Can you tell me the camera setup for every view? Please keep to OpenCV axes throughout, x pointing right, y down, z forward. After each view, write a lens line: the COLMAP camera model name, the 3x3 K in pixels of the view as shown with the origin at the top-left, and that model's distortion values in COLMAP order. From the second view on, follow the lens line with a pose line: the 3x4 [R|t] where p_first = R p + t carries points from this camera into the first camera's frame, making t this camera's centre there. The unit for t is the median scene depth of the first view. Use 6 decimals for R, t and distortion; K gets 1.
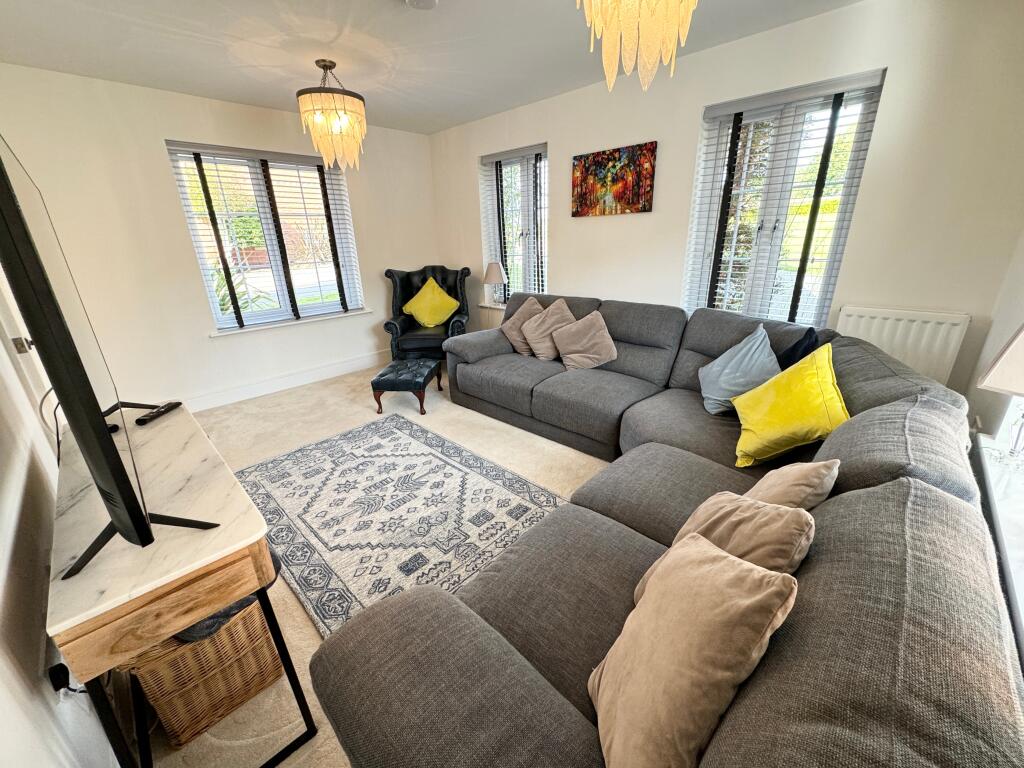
lens RADIAL K [[407.1, 0, 512.0], [0, 407.1, 384.0], [0, 0, 1]] dist [-0.001226, 0.000019]
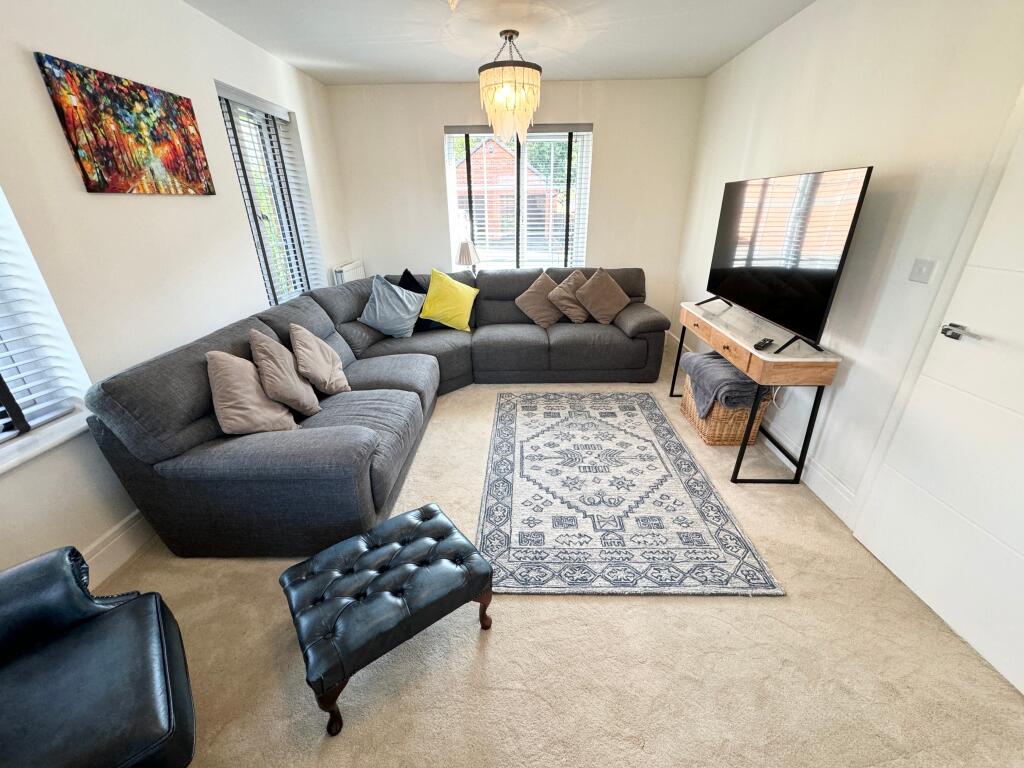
lens RADIAL K [[407.1, 0, 512.0], [0, 407.1, 384.0], [0, 0, 1]] dist [-0.001226, 0.000019]
pose [[-0.670728, -0.266831, 0.692045, -0.731347], [0.281997, 0.771237, 0.570676, -0.475906], [-0.686005, 0.577923, -0.442044, 1.288488]]
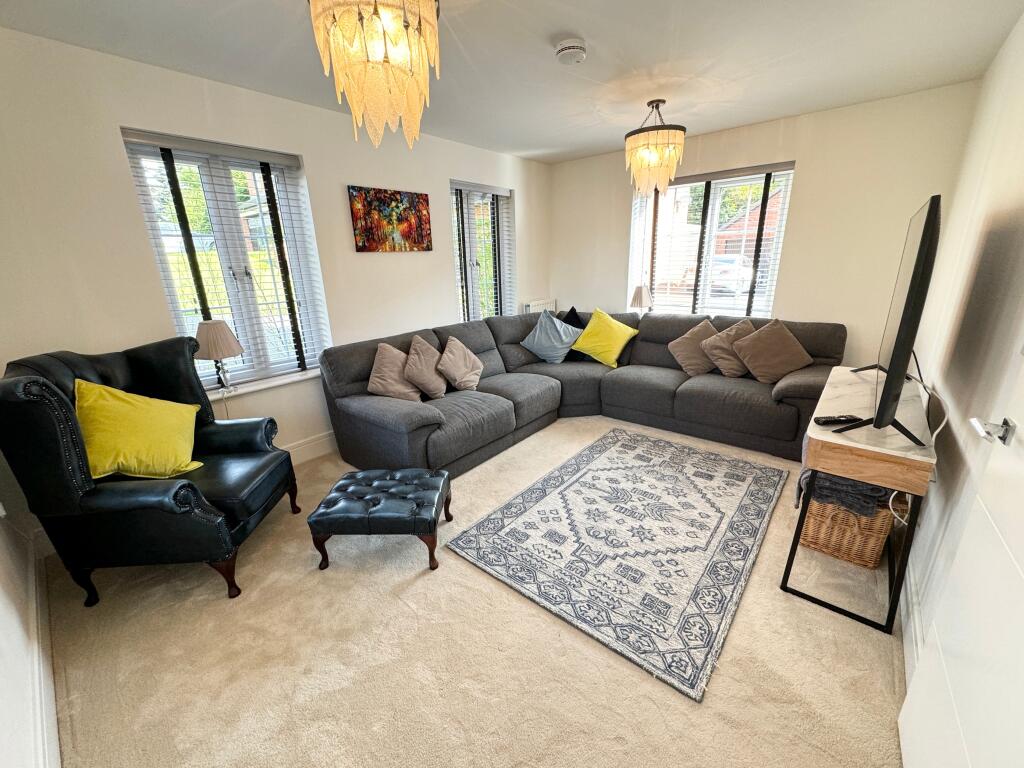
lens RADIAL K [[407.1, 0, 512.0], [0, 407.1, 384.0], [0, 0, 1]] dist [-0.001226, 0.000019]
pose [[-0.061511, -0.267531, 0.961584, -1.028731], [0.371878, 0.887899, 0.270819, -0.346815], [-0.926241, 0.374250, 0.044873, 0.972424]]
